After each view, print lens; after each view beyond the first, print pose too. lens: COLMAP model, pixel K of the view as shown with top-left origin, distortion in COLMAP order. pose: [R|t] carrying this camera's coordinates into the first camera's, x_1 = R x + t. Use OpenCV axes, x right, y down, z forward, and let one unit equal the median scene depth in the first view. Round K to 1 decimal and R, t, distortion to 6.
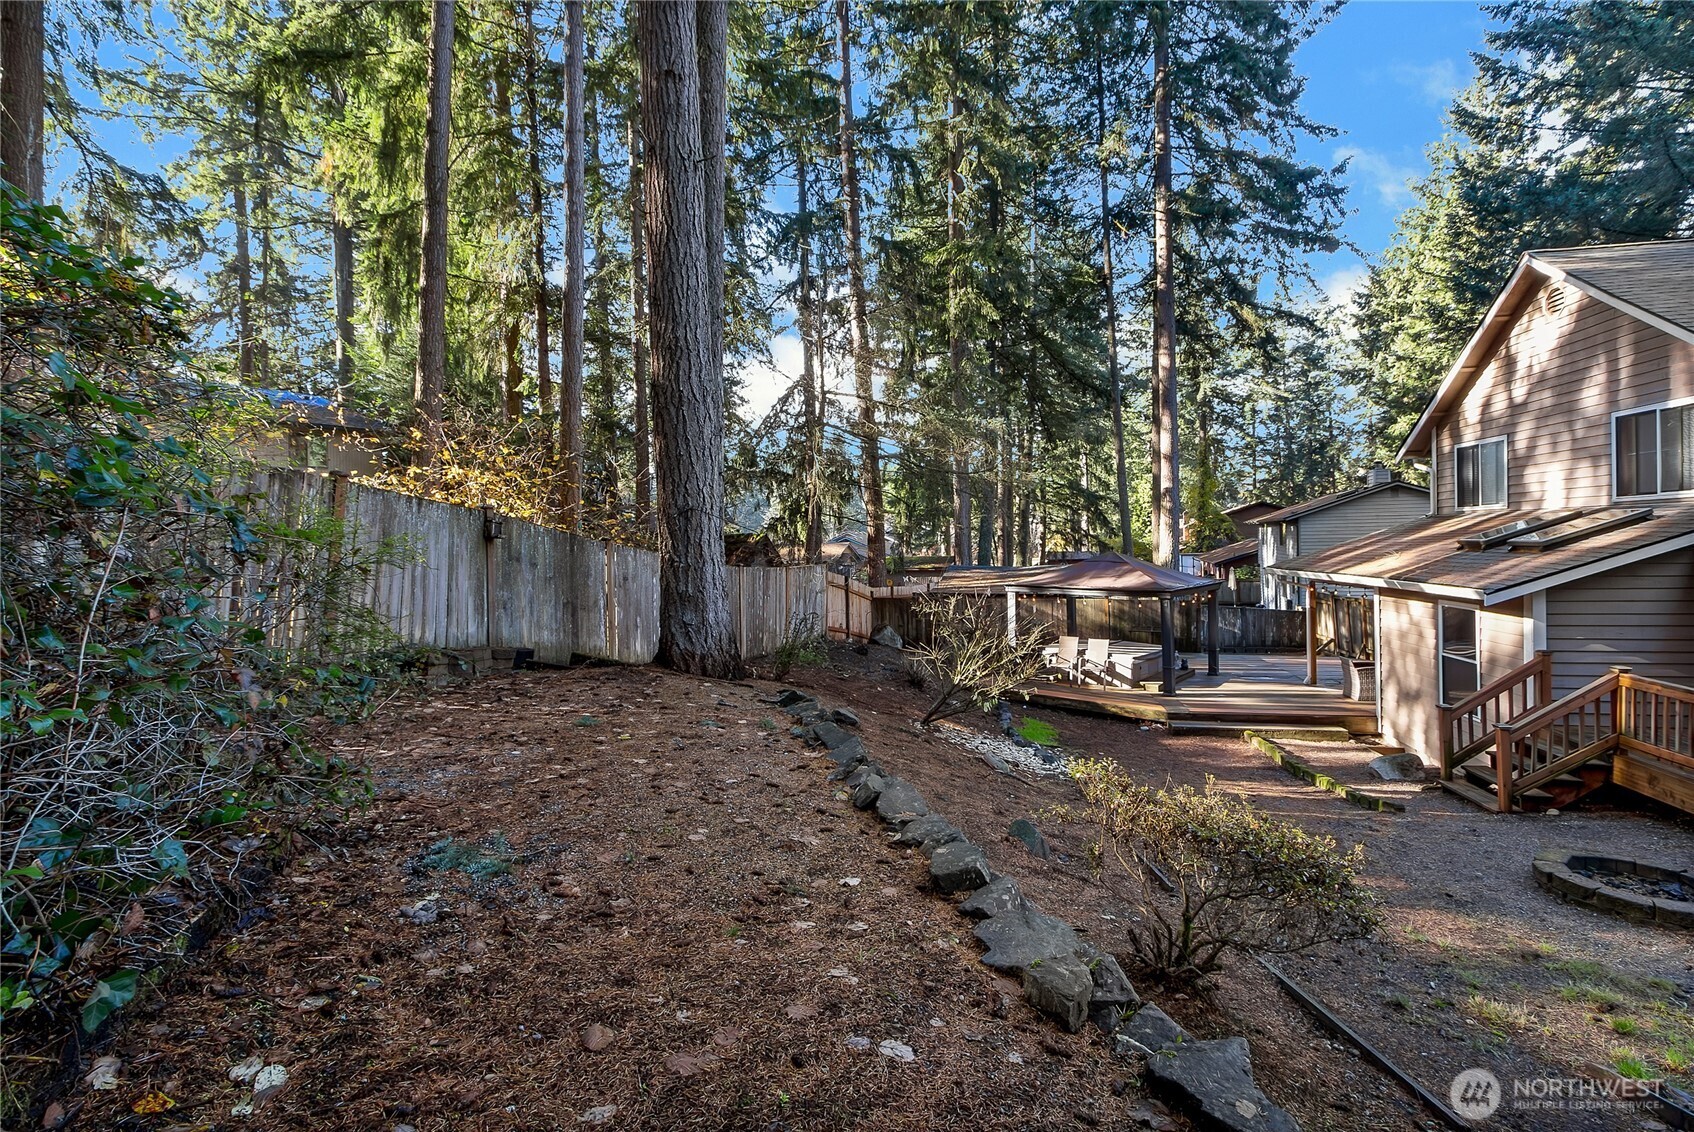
lens RADIAL K [[780.7, 0, 845.0], [0, 780.7, 548.7], [0, 0, 1]] dist [-0.001532, -0.001016]
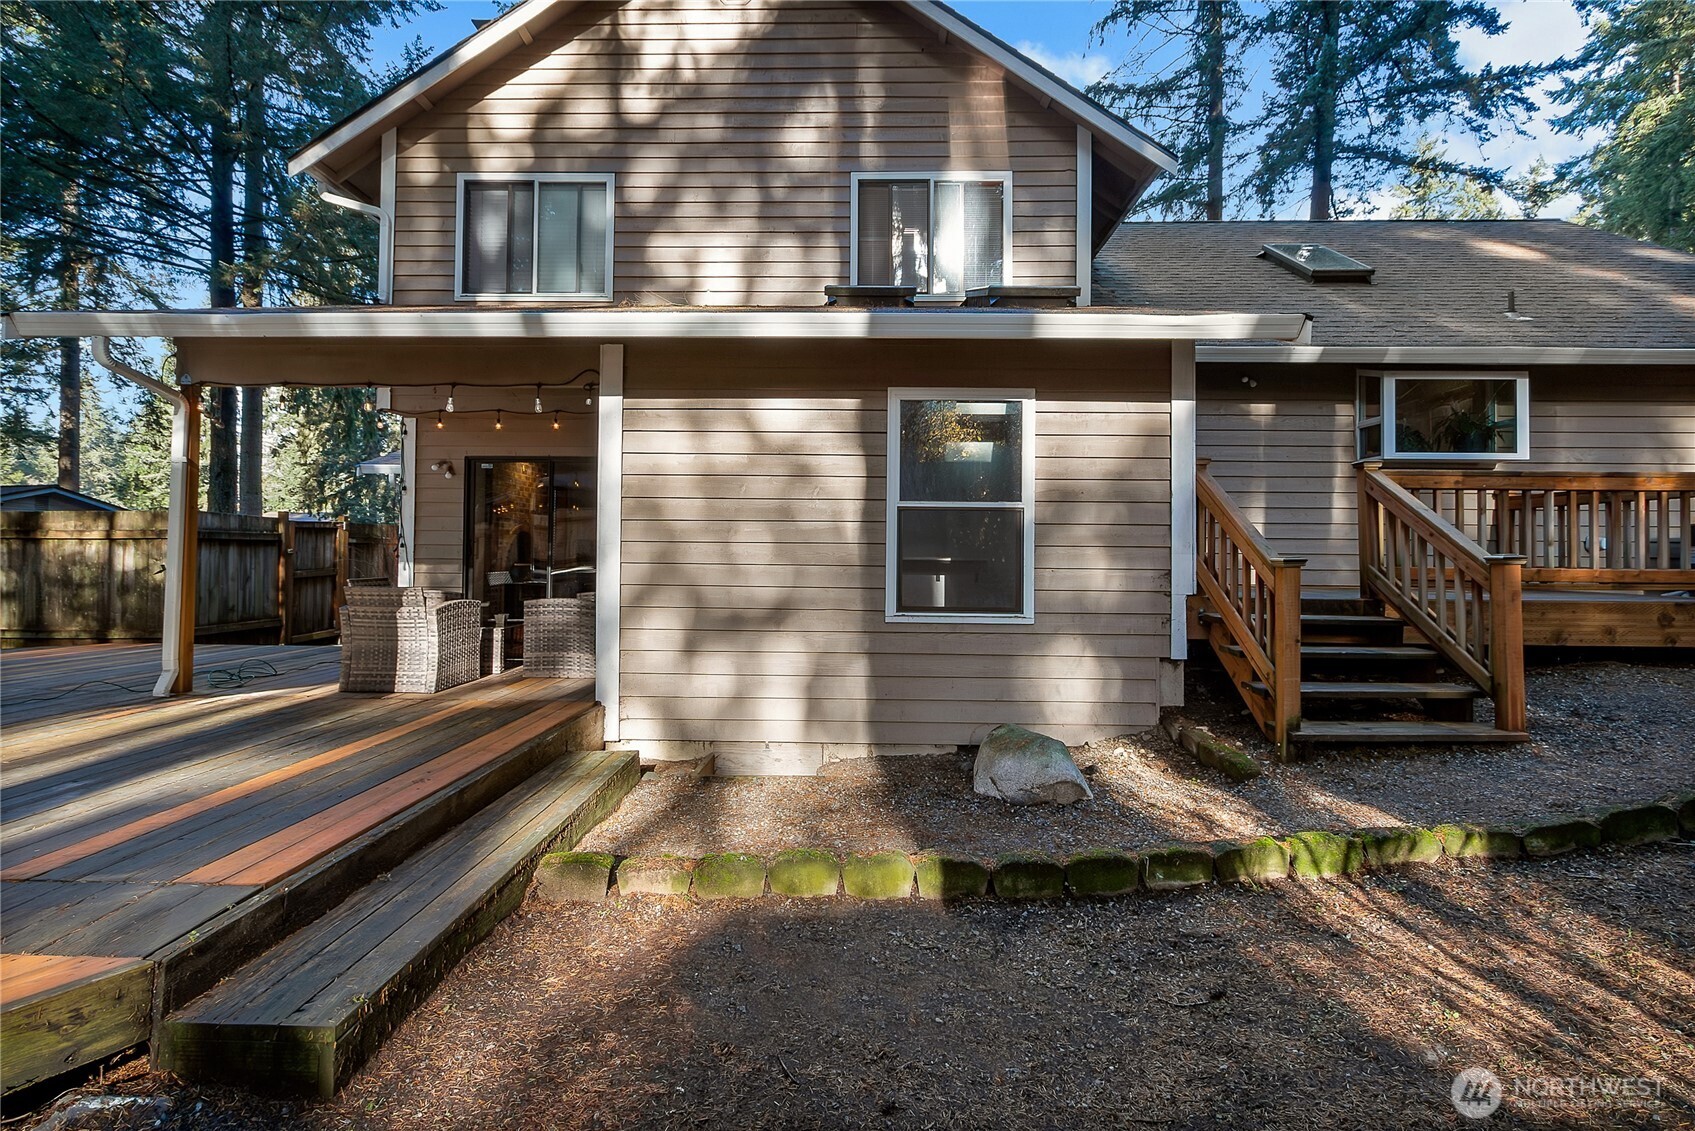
lens RADIAL K [[781.2, 0, 842.1], [0, 781.2, 547.5], [0, 0, 1]] dist [-0.001532, -0.001016]
pose [[-0.171969, 0.017672, 0.984944, 0.231805], [0.002988, 0.999844, -0.017418, 0.127426], [-0.985098, -0.000052, -0.171995, 0.839688]]
